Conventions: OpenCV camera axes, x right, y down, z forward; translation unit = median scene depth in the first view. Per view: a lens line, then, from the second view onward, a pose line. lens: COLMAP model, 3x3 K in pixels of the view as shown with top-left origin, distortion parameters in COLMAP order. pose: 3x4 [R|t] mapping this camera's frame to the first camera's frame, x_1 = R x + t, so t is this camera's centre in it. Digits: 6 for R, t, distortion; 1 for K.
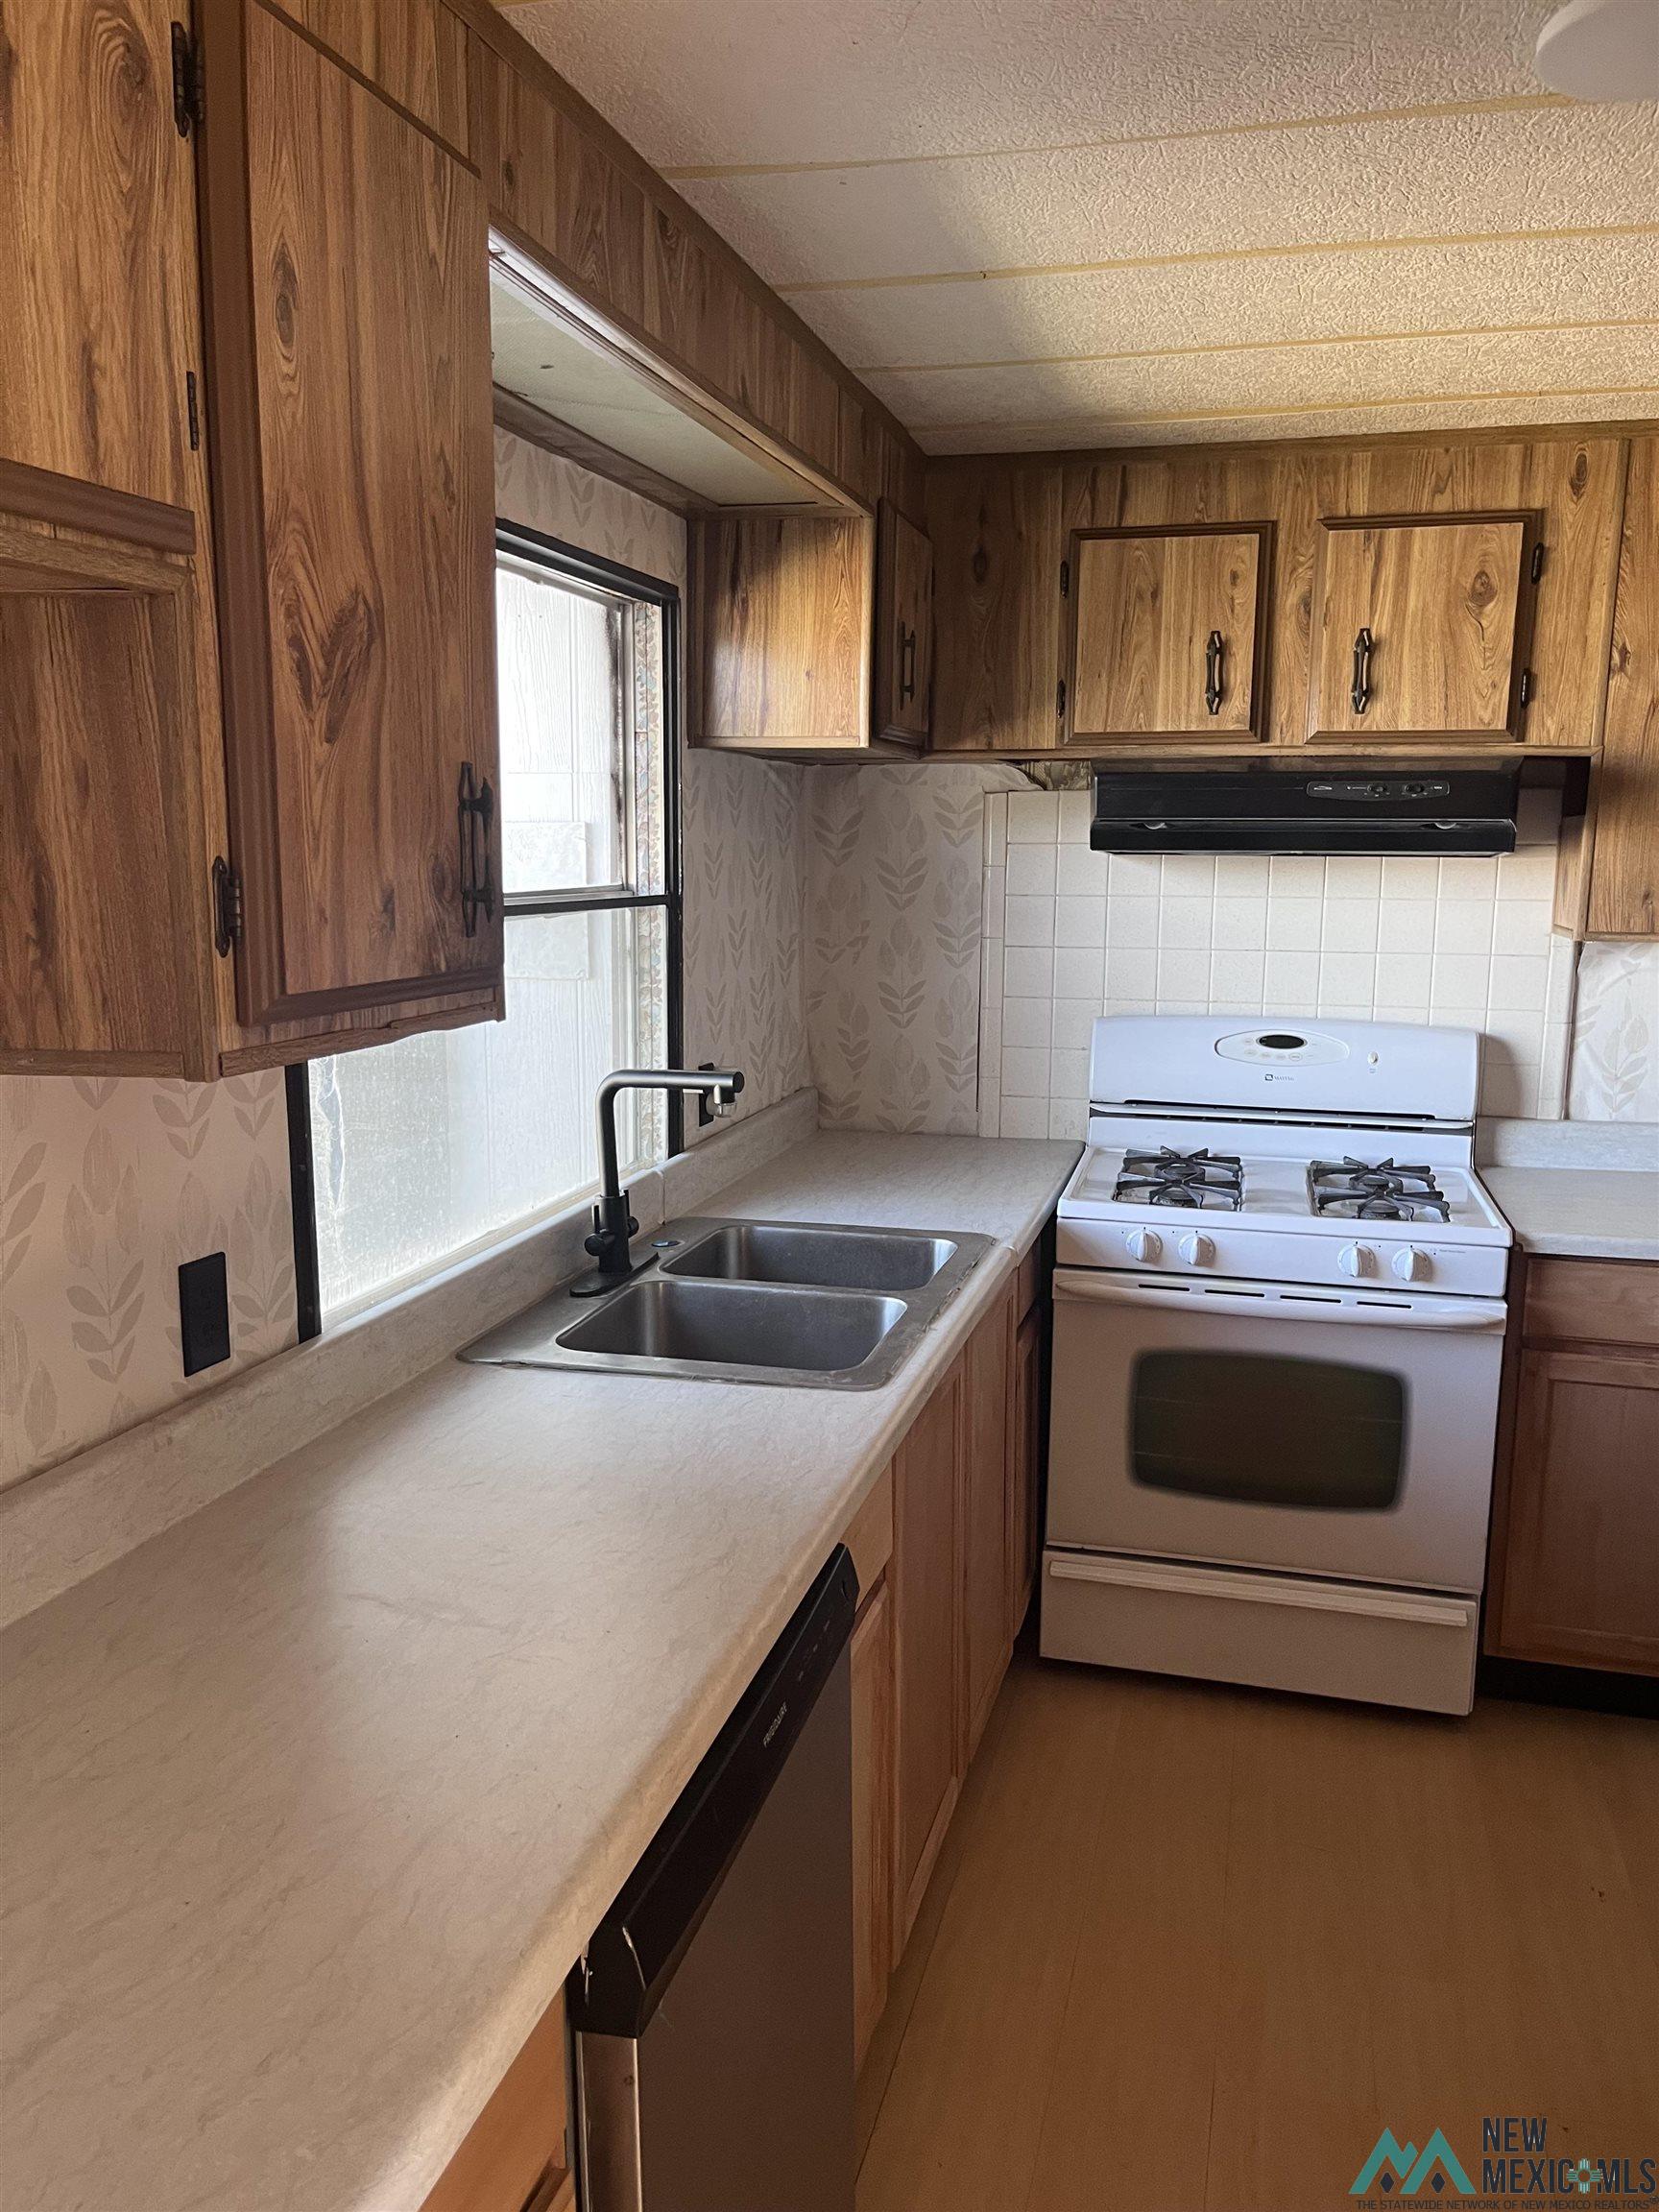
lens RADIAL K [[1691.7, 0, 842.6], [0, 1691.7, 1120.4], [0, 0, 1]] dist [0.051486, -0.047537]
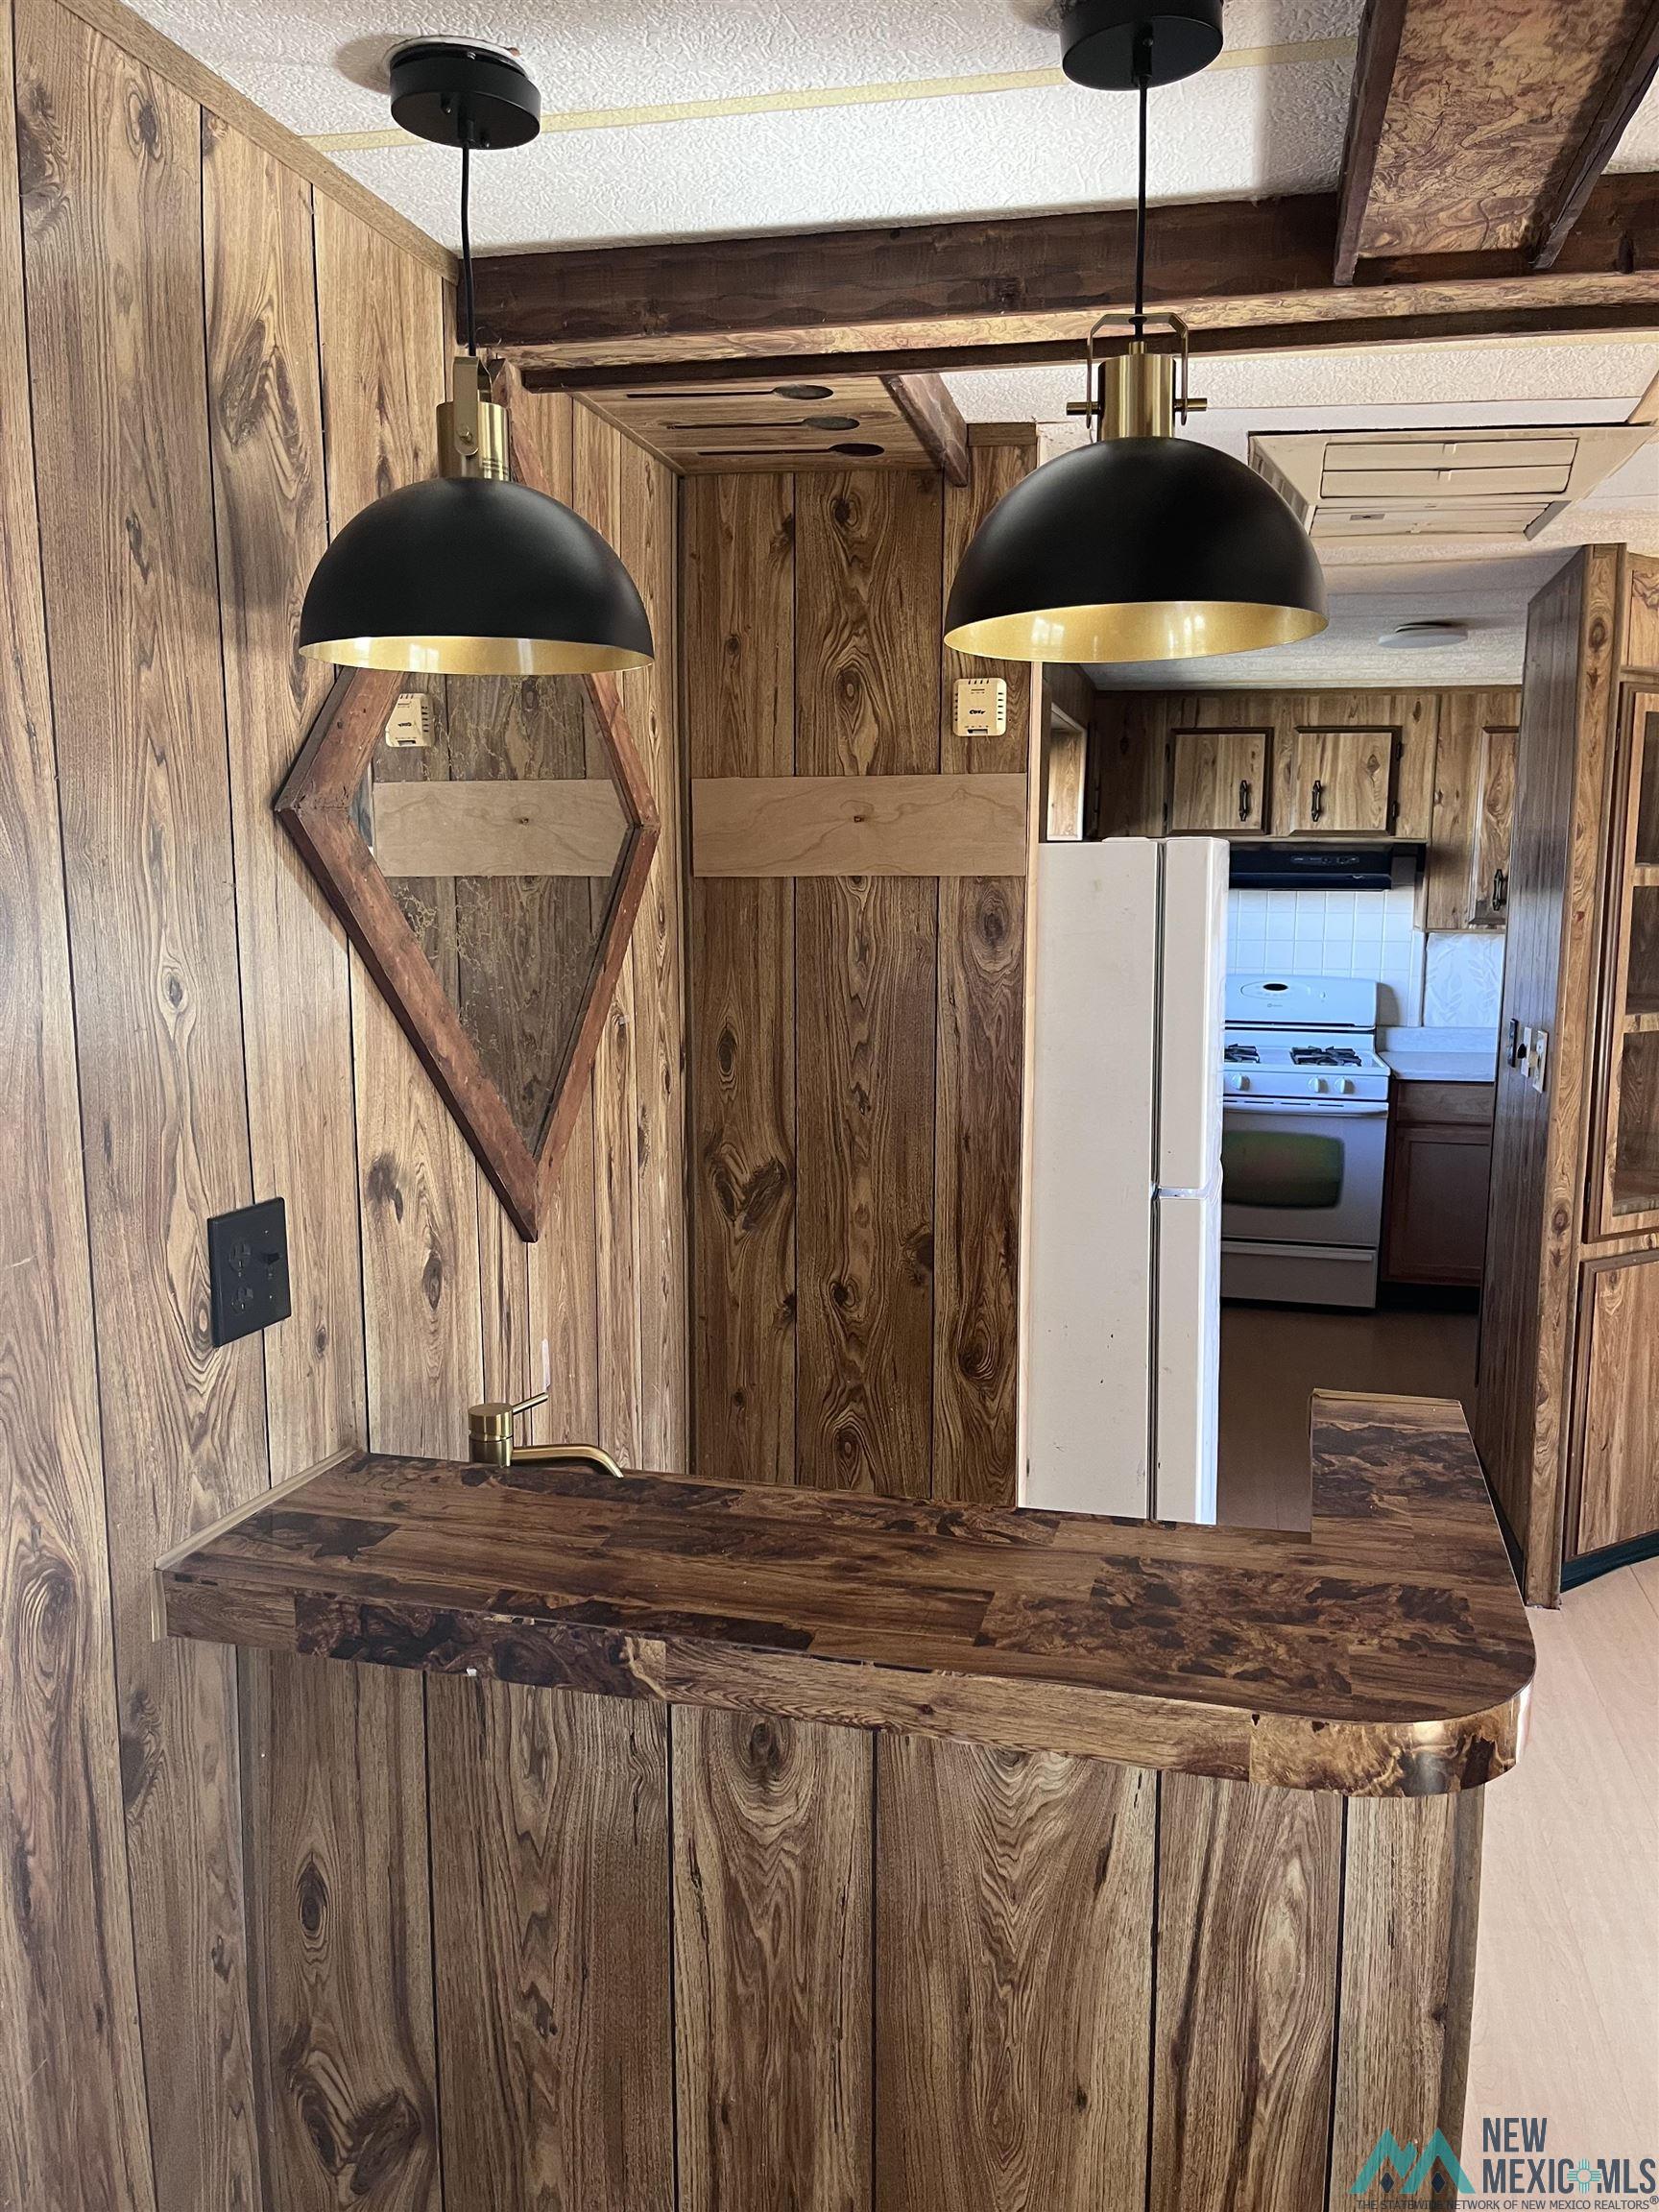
lens RADIAL K [[1686.9, 0, 839.2], [0, 1686.9, 1120.2], [0, 0, 1]] dist [0.040540, -0.067091]
pose [[0.999384, -0.007961, 0.034191, -0.342605], [0.008413, 0.999879, -0.013070, 0.141959], [-0.034083, 0.013350, 0.999330, -1.014287]]
